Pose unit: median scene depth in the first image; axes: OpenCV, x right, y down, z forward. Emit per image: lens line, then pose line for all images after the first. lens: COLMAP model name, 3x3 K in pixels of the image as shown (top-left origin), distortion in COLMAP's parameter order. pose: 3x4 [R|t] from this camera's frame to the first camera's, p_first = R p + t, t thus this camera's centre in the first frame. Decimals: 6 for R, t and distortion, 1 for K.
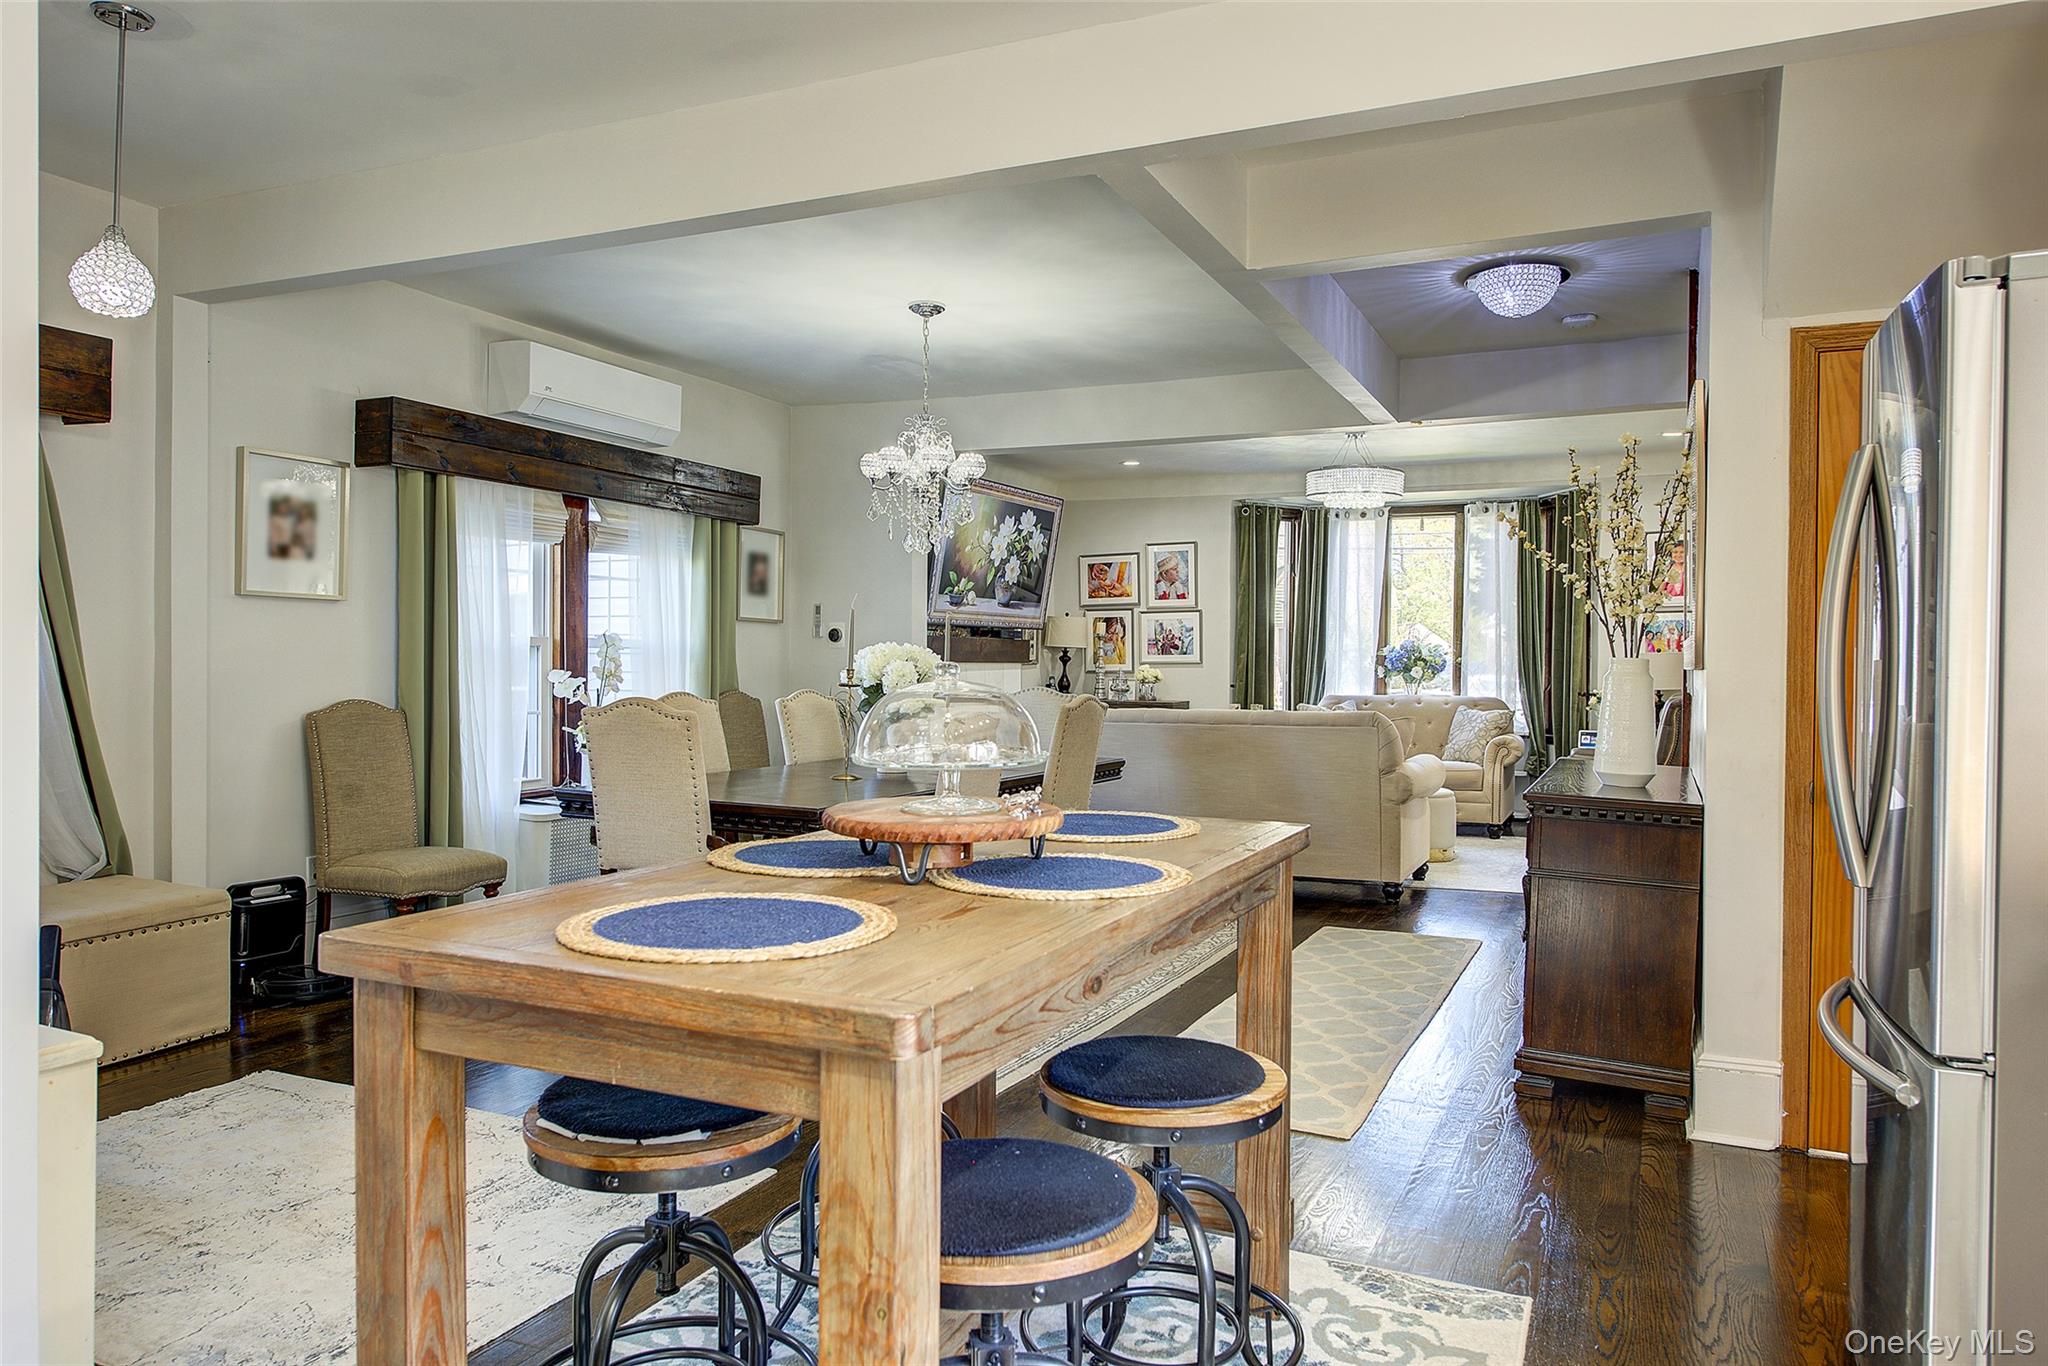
lens RADIAL K [[1373.2, 0, 1021.5], [0, 1373.2, 679.3], [0, 0, 1]] dist [0.001548, 0.000048]
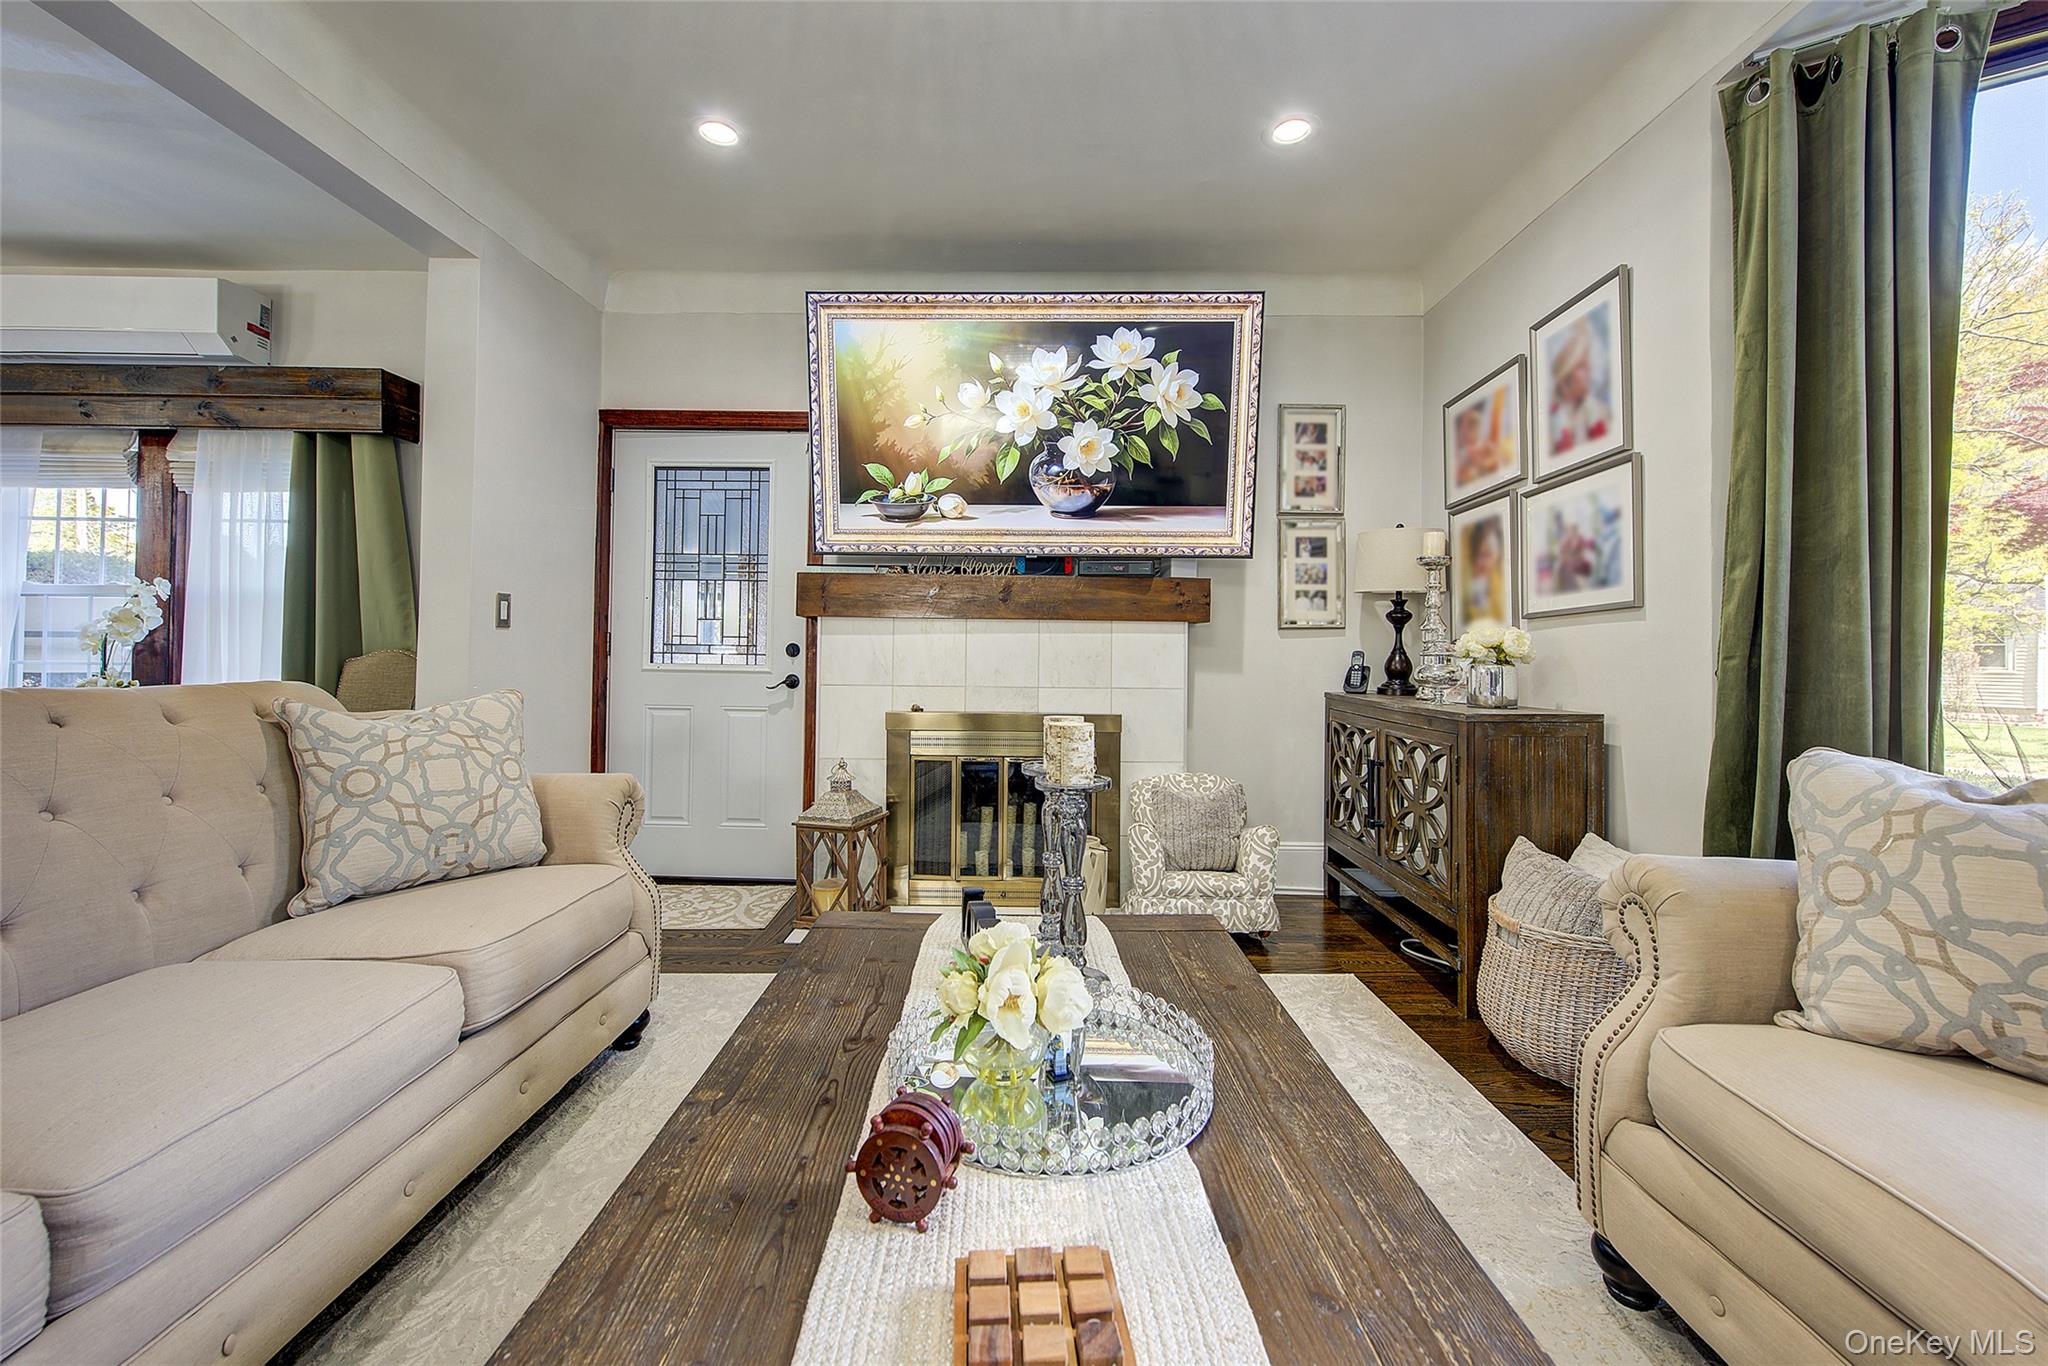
lens RADIAL K [[813.2, 0, 1027.4], [0, 813.2, 662.4], [0, 0, 1]] dist [0.000783, 0.000285]
pose [[0.424096, 0.004526, -0.905606, 0.273793], [-0.021642, 0.999753, -0.005139, 0.007595], [0.905358, 0.021779, 0.424089, 0.835780]]
